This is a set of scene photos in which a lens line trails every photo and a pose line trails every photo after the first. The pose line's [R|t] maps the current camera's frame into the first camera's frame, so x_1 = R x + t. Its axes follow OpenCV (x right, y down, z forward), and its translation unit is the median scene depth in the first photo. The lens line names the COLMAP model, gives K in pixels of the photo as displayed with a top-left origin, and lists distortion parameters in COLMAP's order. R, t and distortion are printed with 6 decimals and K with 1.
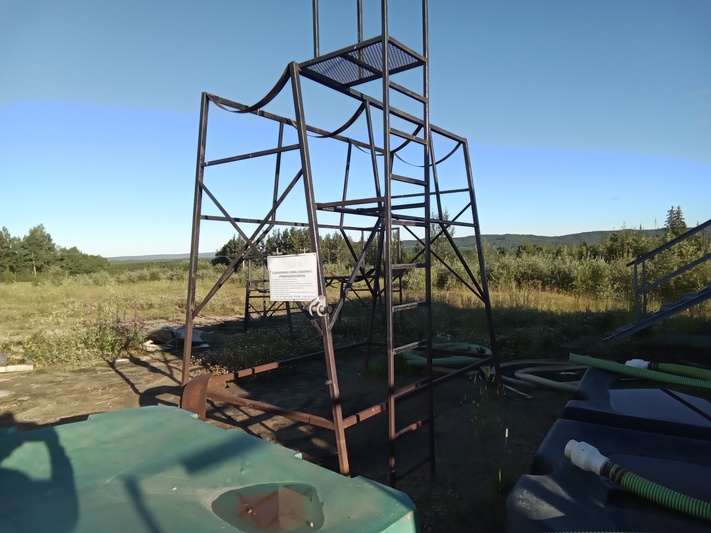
lens RADIAL K [[492.0, 0, 358.9], [0, 492.0, 275.6], [0, 0, 1]] dist [0.042298, -0.051093]
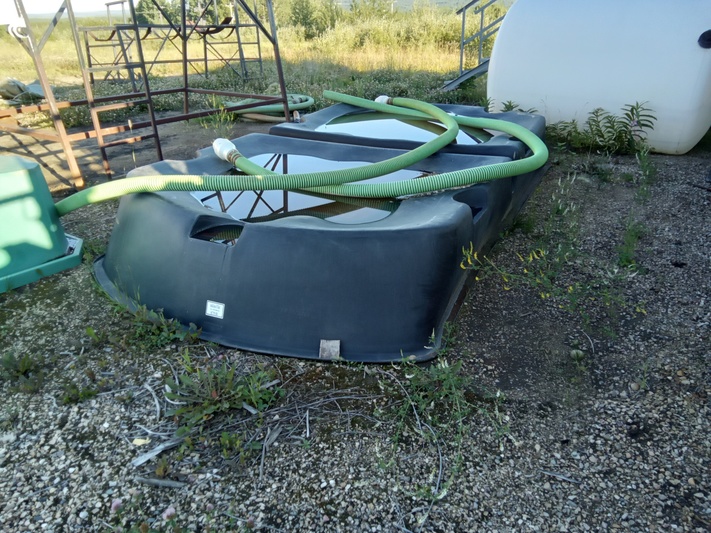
lens RADIAL K [[492.0, 0, 358.9], [0, 492.0, 275.6], [0, 0, 1]] dist [0.042298, -0.051093]
pose [[0.995500, -0.029844, 0.089944, 0.103768], [-0.011352, 0.904728, 0.425839, 0.015523], [-0.094084, -0.424943, 0.900317, -0.054997]]
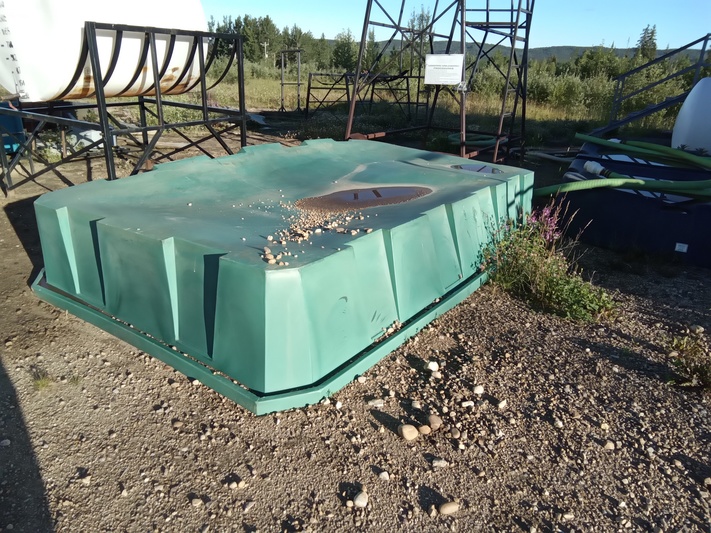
lens RADIAL K [[492.0, 0, 358.9], [0, 492.0, 275.6], [0, 0, 1]] dist [0.042298, -0.051093]
pose [[0.994125, 0.027667, 0.104639, -0.116270], [-0.063995, 0.929937, 0.362108, 0.013006], [-0.087289, -0.366677, 0.926244, -0.162363]]
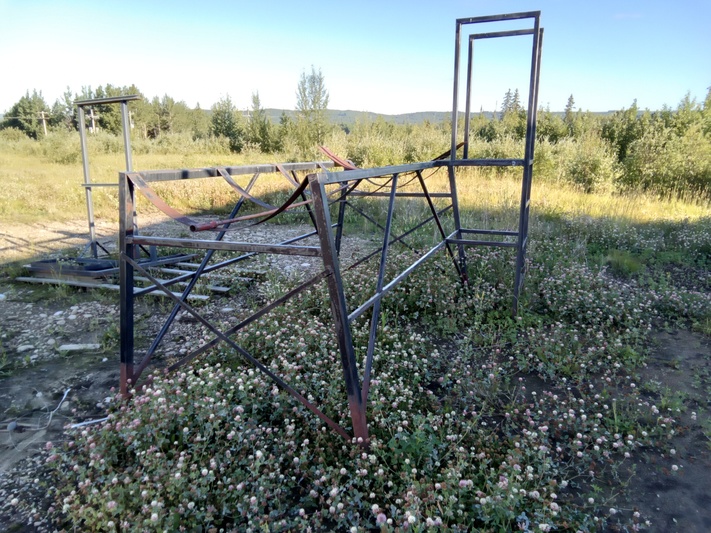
lens RADIAL K [[492.0, 0, 358.9], [0, 492.0, 275.6], [0, 0, 1]] dist [0.042298, -0.051093]
pose [[0.949478, -0.049950, 0.309833, -0.103178], [-0.027285, 0.970376, 0.240055, -0.002906], [-0.312646, -0.236380, 0.919988, 0.388345]]
